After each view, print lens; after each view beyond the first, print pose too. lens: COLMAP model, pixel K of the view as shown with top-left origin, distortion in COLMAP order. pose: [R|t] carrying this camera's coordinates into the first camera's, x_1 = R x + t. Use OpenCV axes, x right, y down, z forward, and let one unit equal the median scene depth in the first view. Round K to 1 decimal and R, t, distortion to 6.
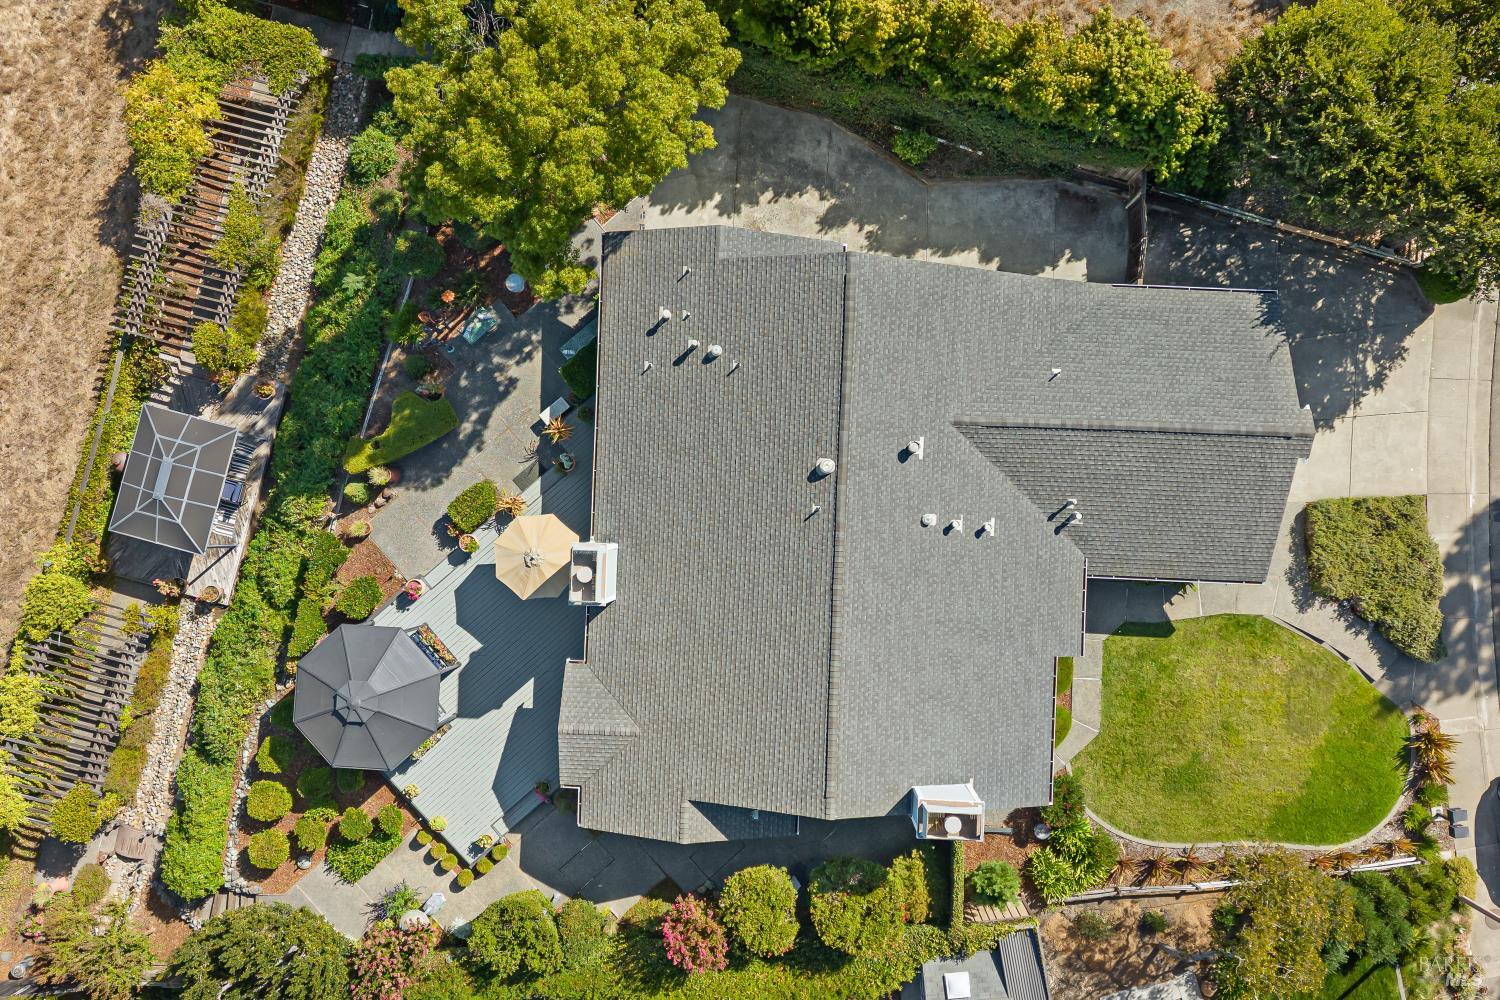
lens RADIAL K [[1002.7, 0, 750.1], [0, 1002.7, 502.5], [0, 0, 1]] dist [0.009559, -0.003804]
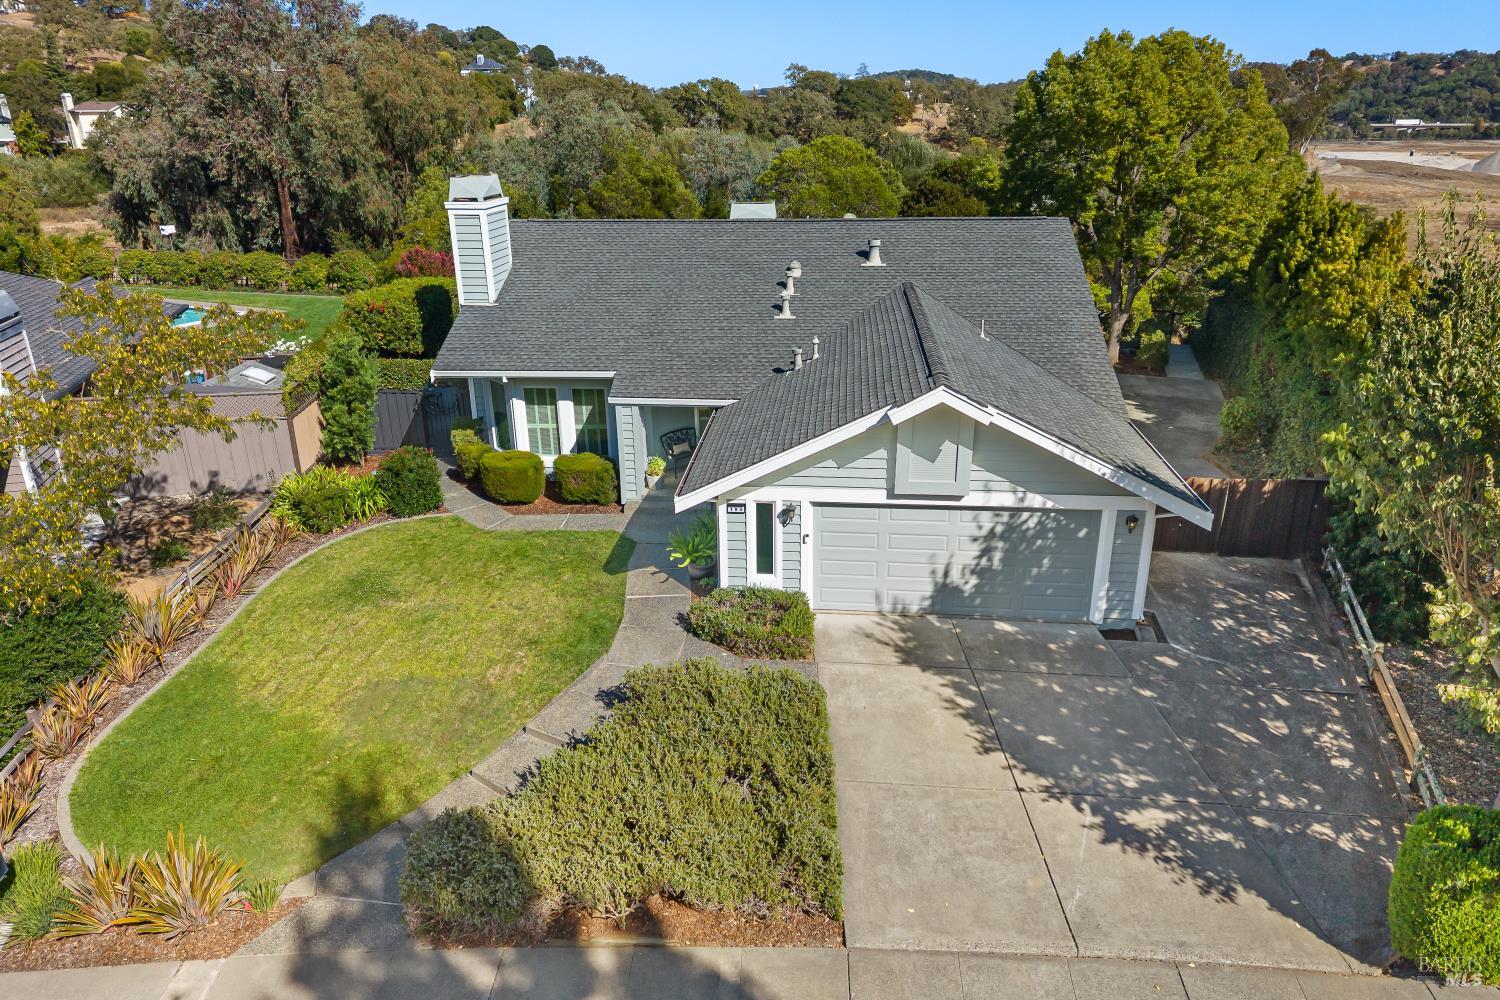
lens RADIAL K [[1002.7, 0, 753.2], [0, 1002.7, 507.4], [0, 0, 1]] dist [0.009559, -0.003804]
pose [[-0.049913, 0.371723, -0.927001, 0.962049], [-0.998637, -0.004417, 0.051999, 0.007956], [0.015235, 0.928333, 0.371437, 0.724171]]
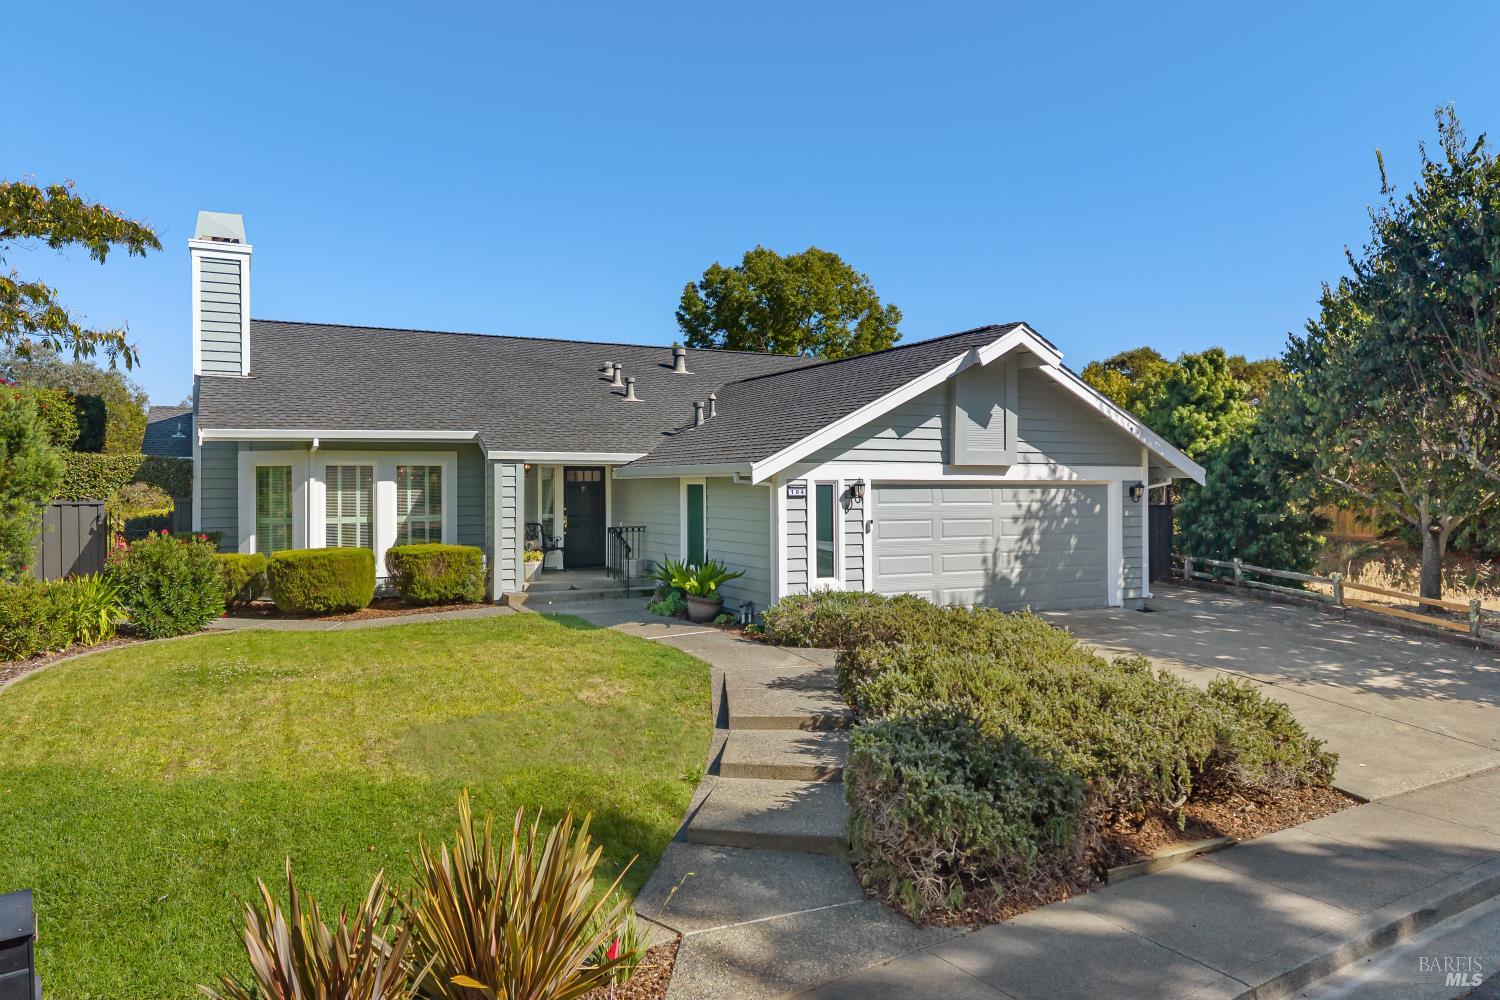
lens RADIAL K [[1002.7, 0, 755.6], [0, 1002.7, 494.6], [0, 0, 1]] dist [0.009559, -0.003804]
pose [[0.498518, 0.013503, -0.866774, 0.835562], [-0.866879, 0.008774, -0.498442, 0.286849], [0.000875, 0.999870, 0.016080, 0.923040]]
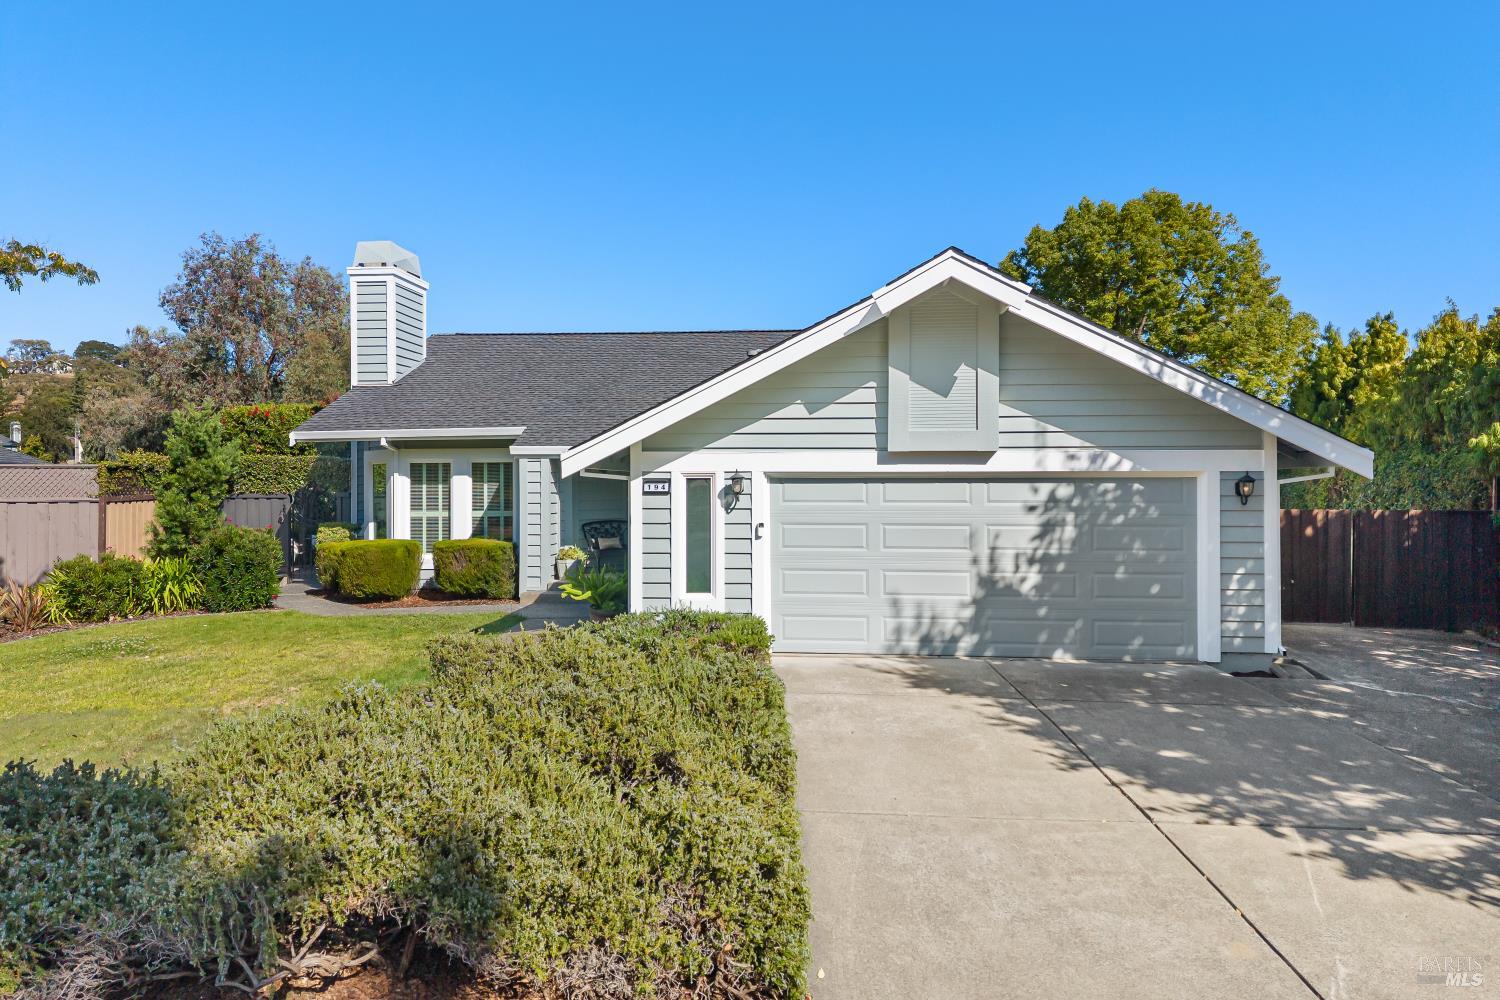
lens RADIAL K [[1002.7, 0, 756.1], [0, 1002.7, 493.0], [0, 0, 1]] dist [0.009559, -0.003804]
pose [[-0.036487, 0.013312, -0.999245, 0.824056], [-0.999323, 0.004152, 0.036546, -0.004857], [0.004636, 0.999903, 0.013151, 0.926631]]
